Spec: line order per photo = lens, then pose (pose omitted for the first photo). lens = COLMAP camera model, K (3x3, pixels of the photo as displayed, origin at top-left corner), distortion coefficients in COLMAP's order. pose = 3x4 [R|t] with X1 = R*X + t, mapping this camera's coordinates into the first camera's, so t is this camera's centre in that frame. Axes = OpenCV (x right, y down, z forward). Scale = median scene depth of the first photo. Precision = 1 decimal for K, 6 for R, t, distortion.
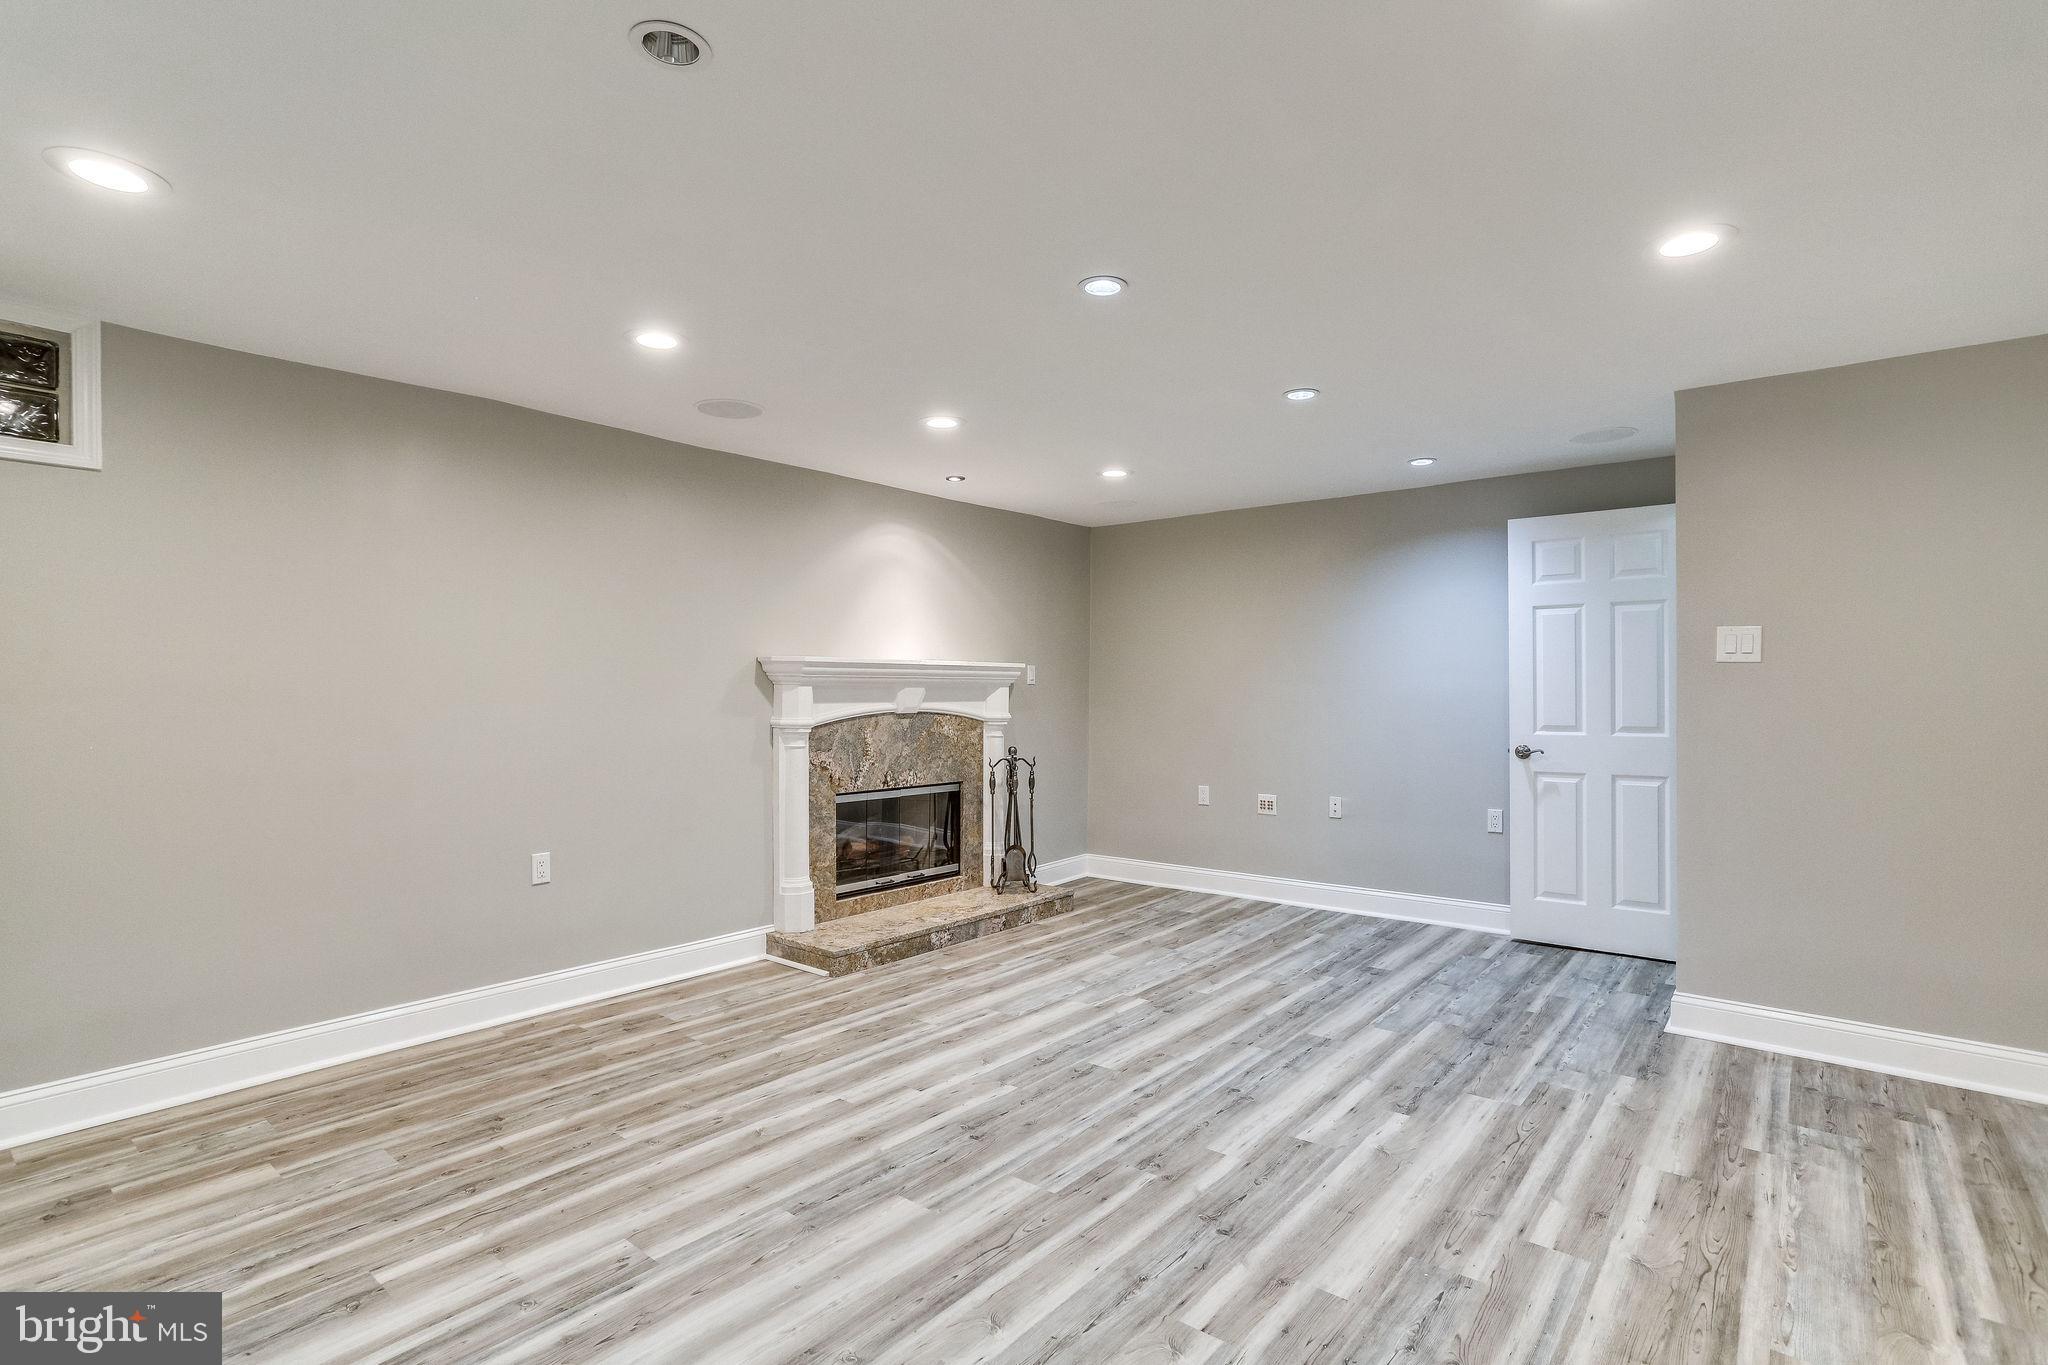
lens RADIAL K [[988.3, 0, 1018.7], [0, 988.3, 686.2], [0, 0, 1]] dist [-0.036368, 0.018760]
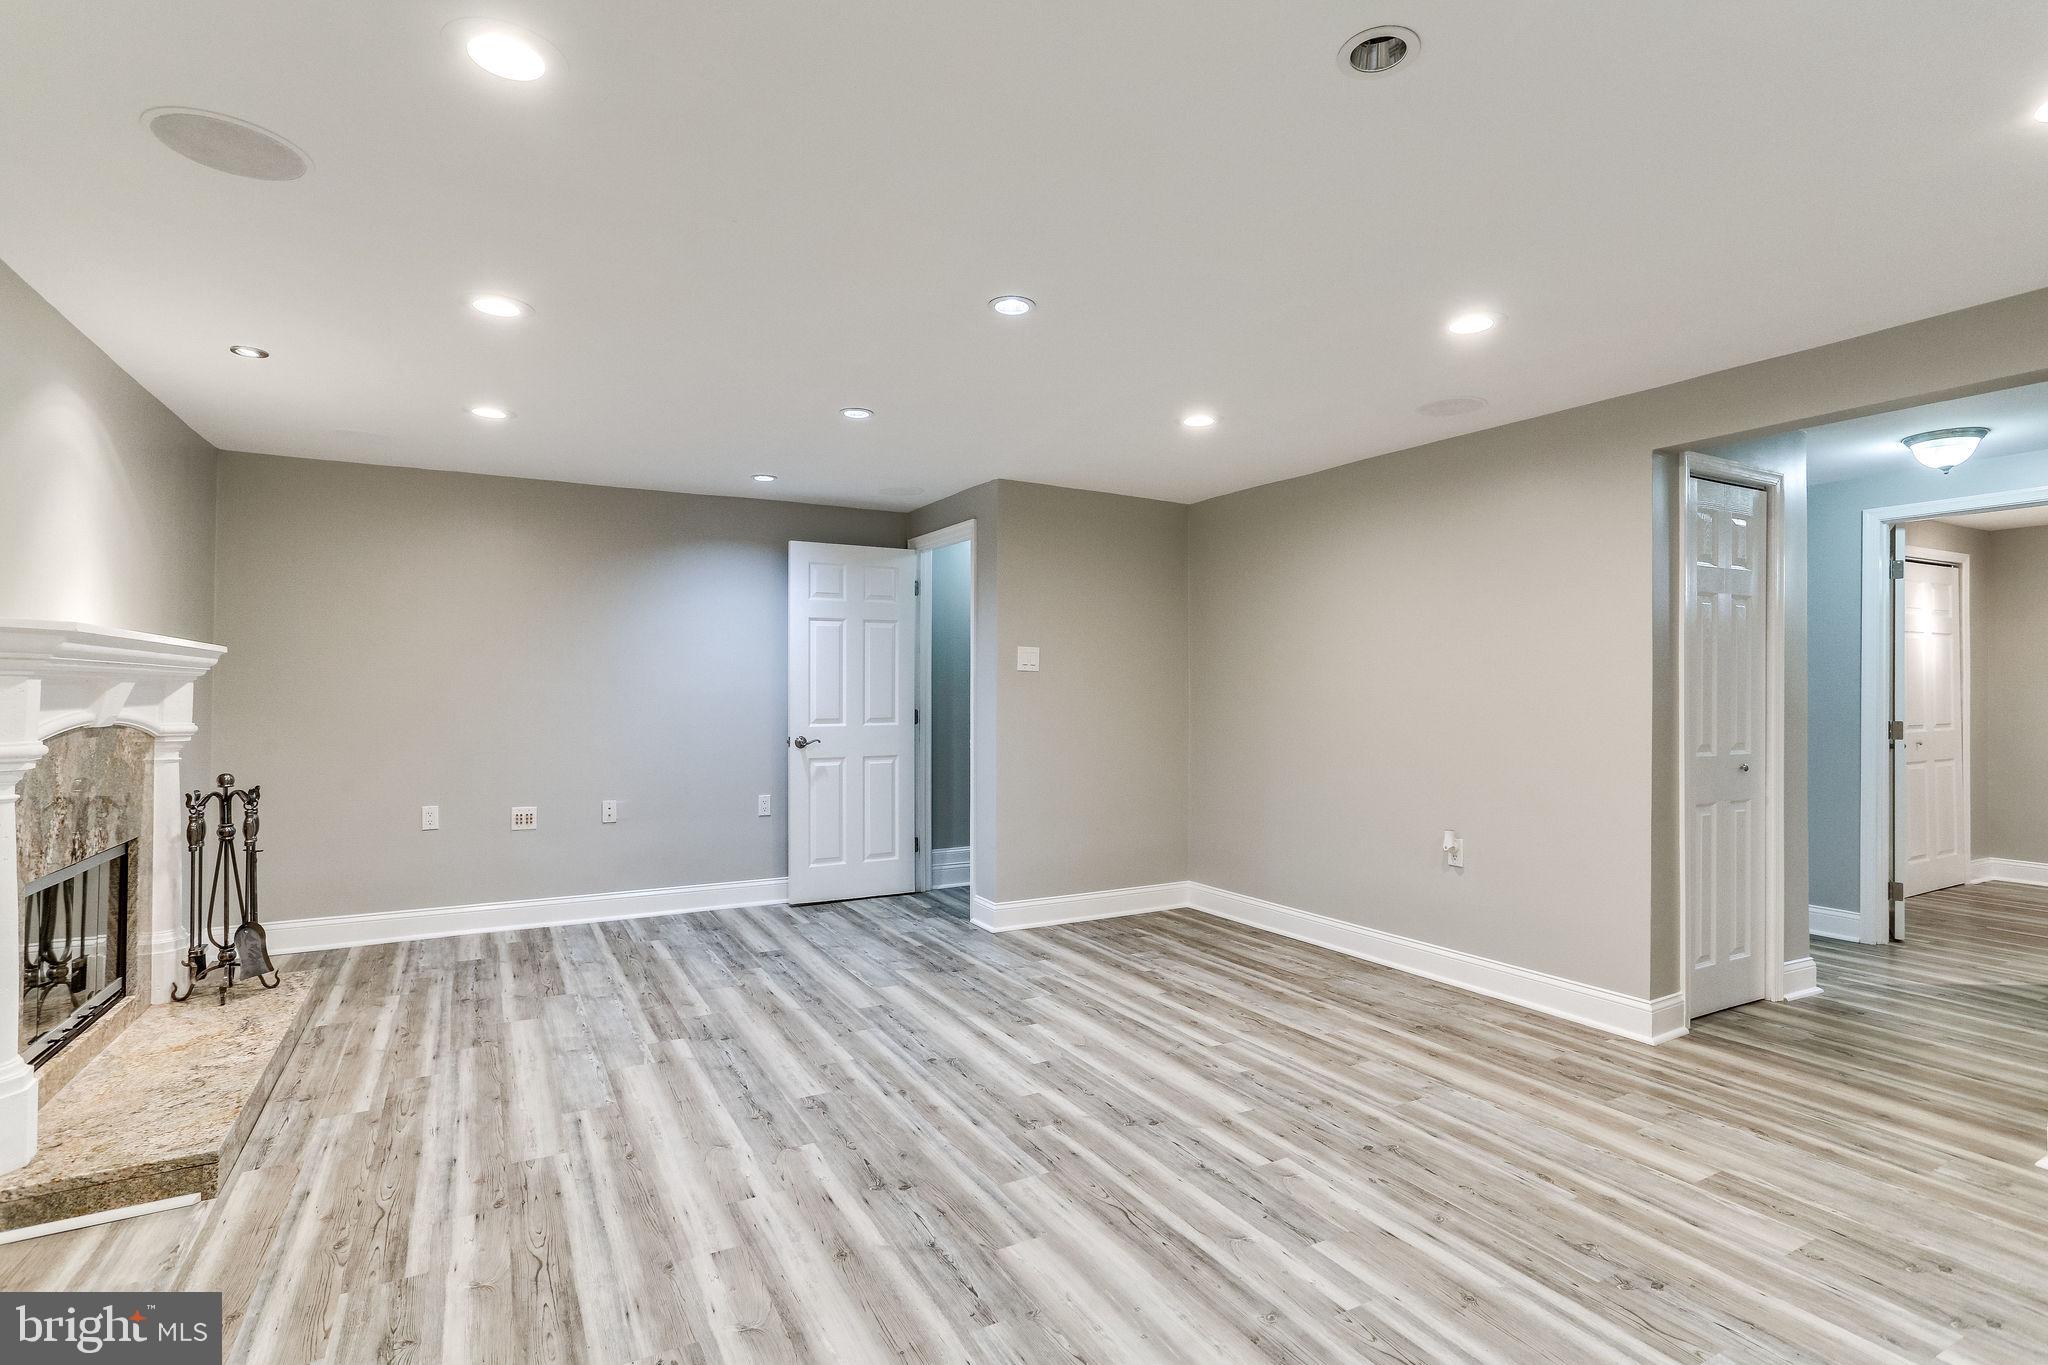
lens RADIAL K [[988.3, 0, 1019.1], [0, 988.3, 687.0], [0, 0, 1]] dist [-0.036368, 0.018760]
pose [[0.364378, 0.004556, 0.931240, -0.720497], [-0.007609, 0.999969, -0.001915, 0.002605], [-0.931220, -0.006388, 0.364402, 0.495329]]
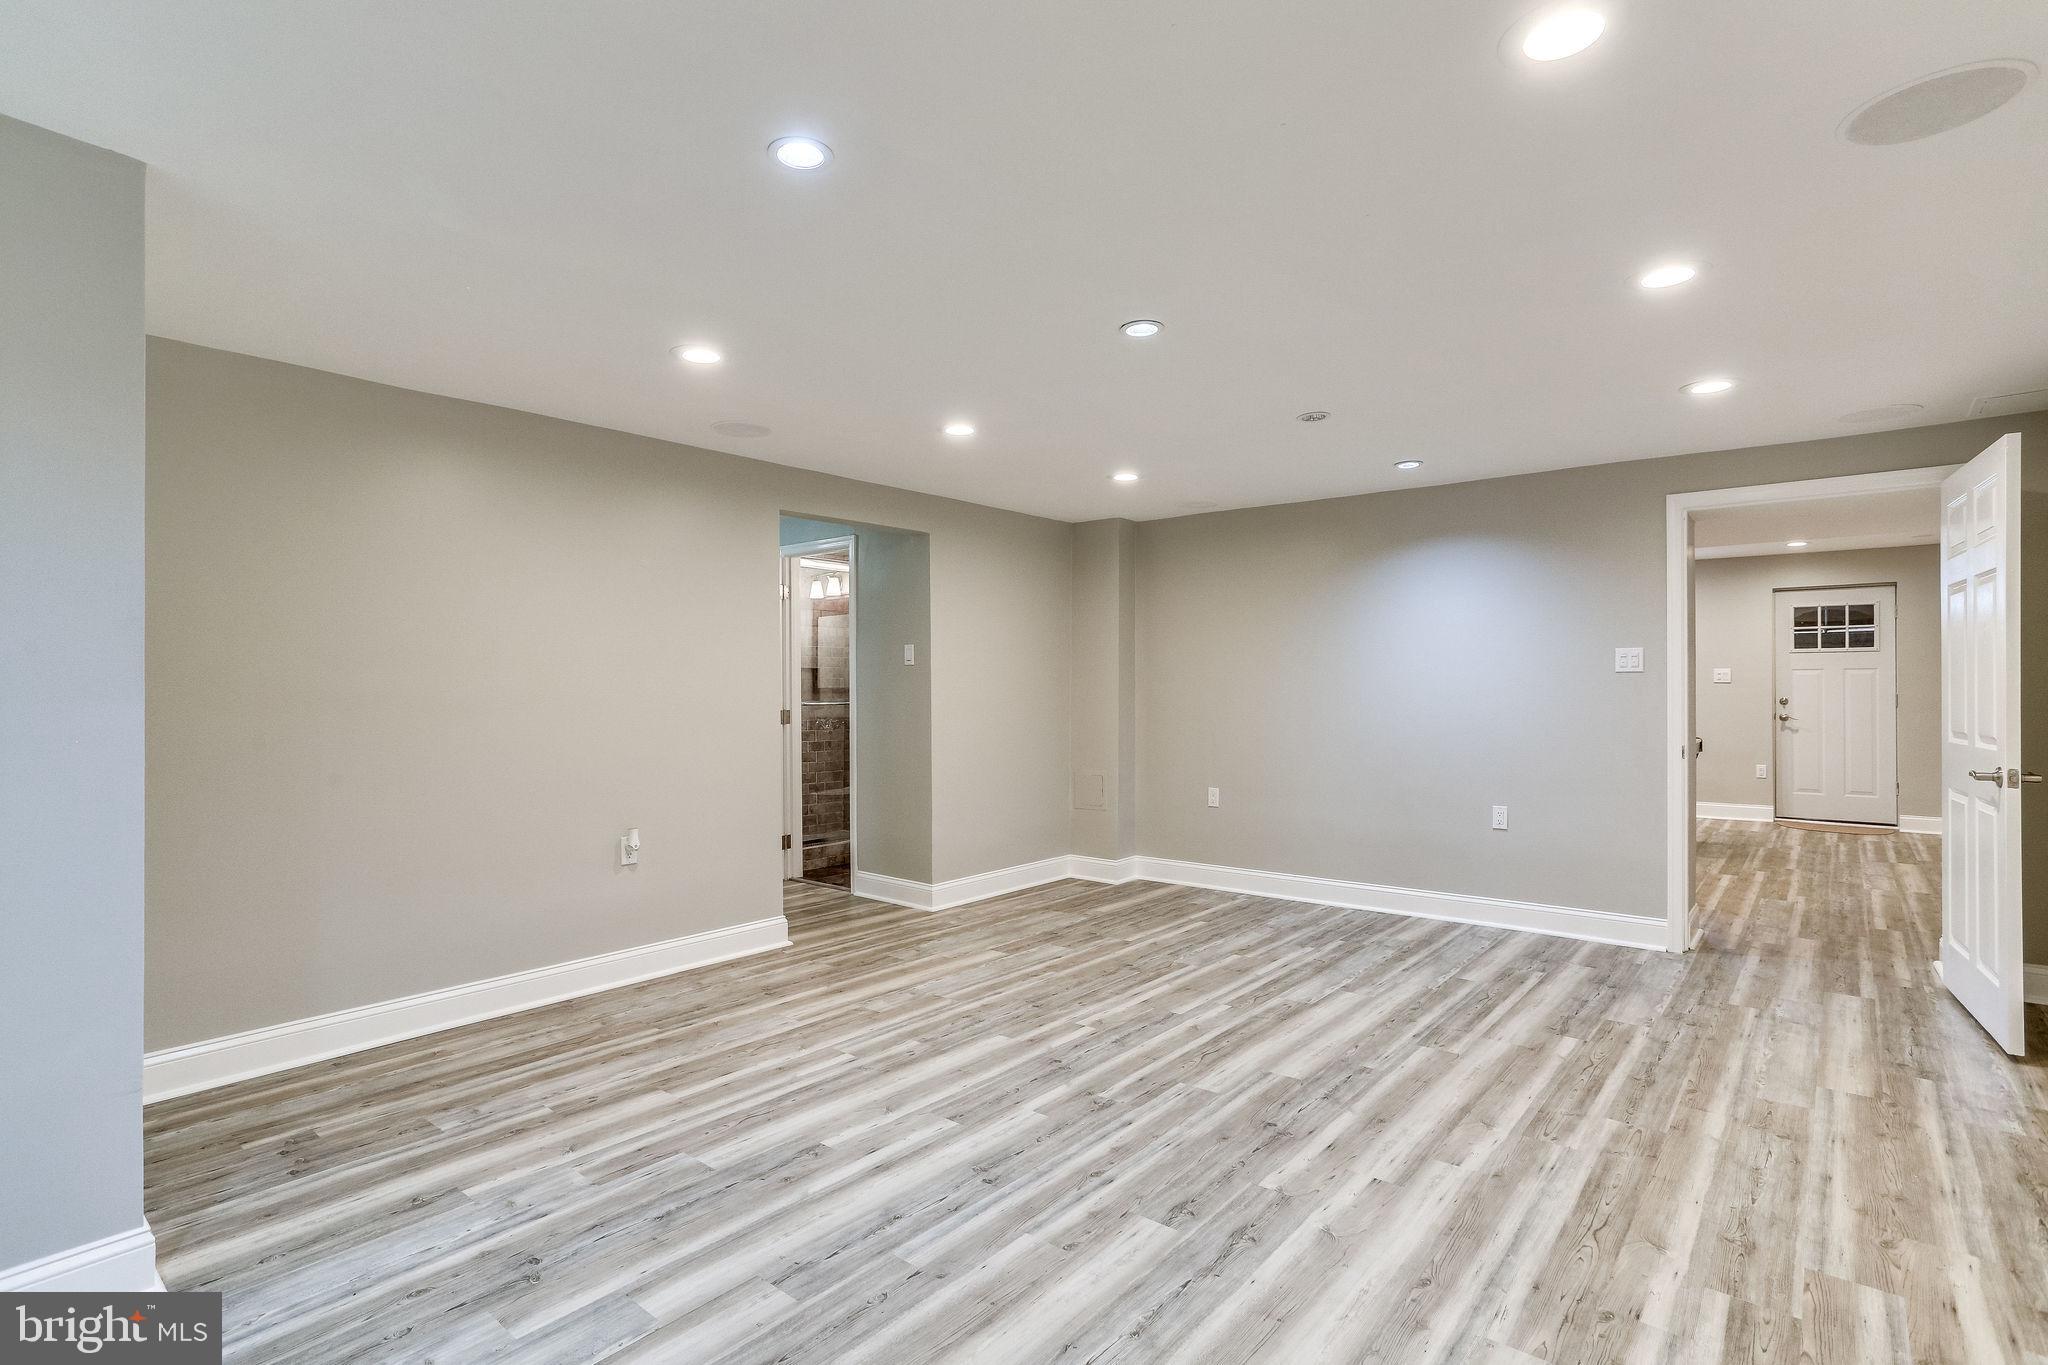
lens RADIAL K [[988.3, 0, 1016.1], [0, 988.3, 684.1], [0, 0, 1]] dist [-0.036368, 0.018760]
pose [[-0.999969, 0.004176, 0.006624, 0.181550], [0.004112, 0.999944, -0.009705, 0.008690], [-0.006664, -0.009678, -0.999931, 1.731606]]
